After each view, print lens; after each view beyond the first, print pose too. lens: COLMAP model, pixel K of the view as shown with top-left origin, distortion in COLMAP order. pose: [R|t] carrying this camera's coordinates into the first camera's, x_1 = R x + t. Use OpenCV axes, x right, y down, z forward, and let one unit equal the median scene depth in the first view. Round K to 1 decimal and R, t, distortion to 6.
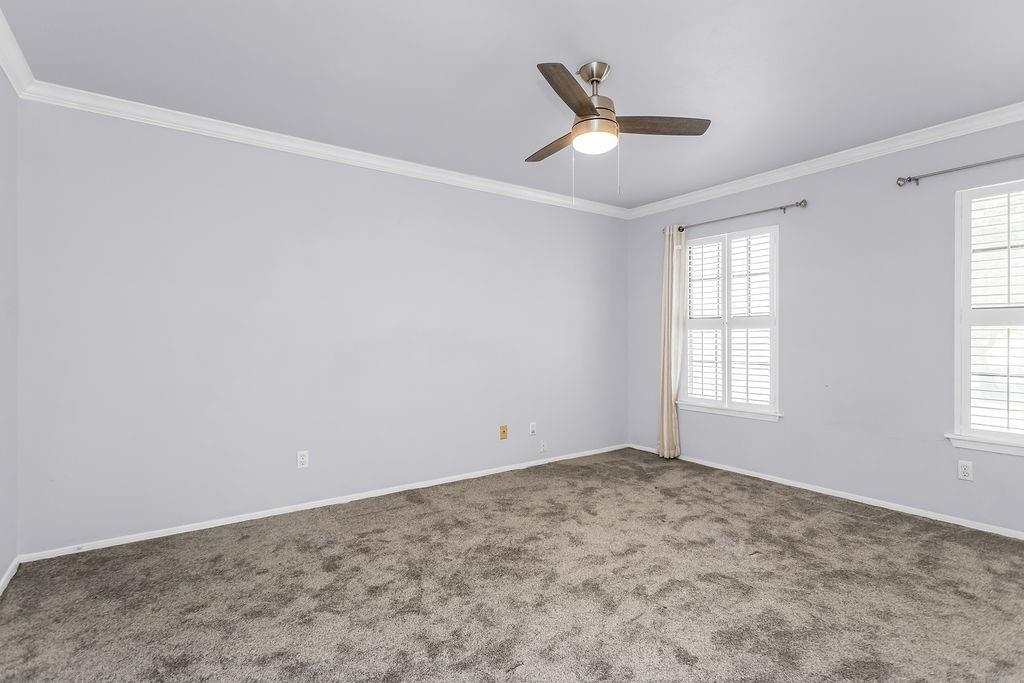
lens RADIAL K [[493.9, 0, 512.9], [0, 493.9, 338.2], [0, 0, 1]] dist [0.005075, 0.000442]
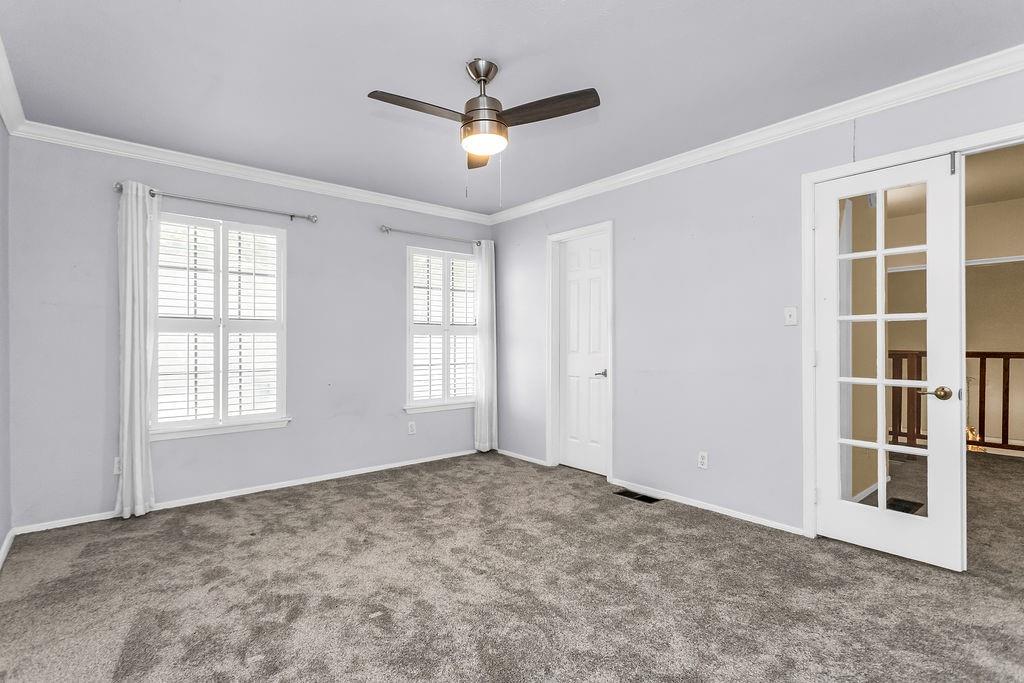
lens RADIAL K [[493.9, 0, 505.4], [0, 493.9, 344.3], [0, 0, 1]] dist [0.005075, 0.000442]
pose [[-0.063350, -0.005132, 0.997978, -0.510904], [0.004183, 0.999977, 0.005408, -0.001114], [-0.997983, 0.004517, -0.063327, 0.642980]]
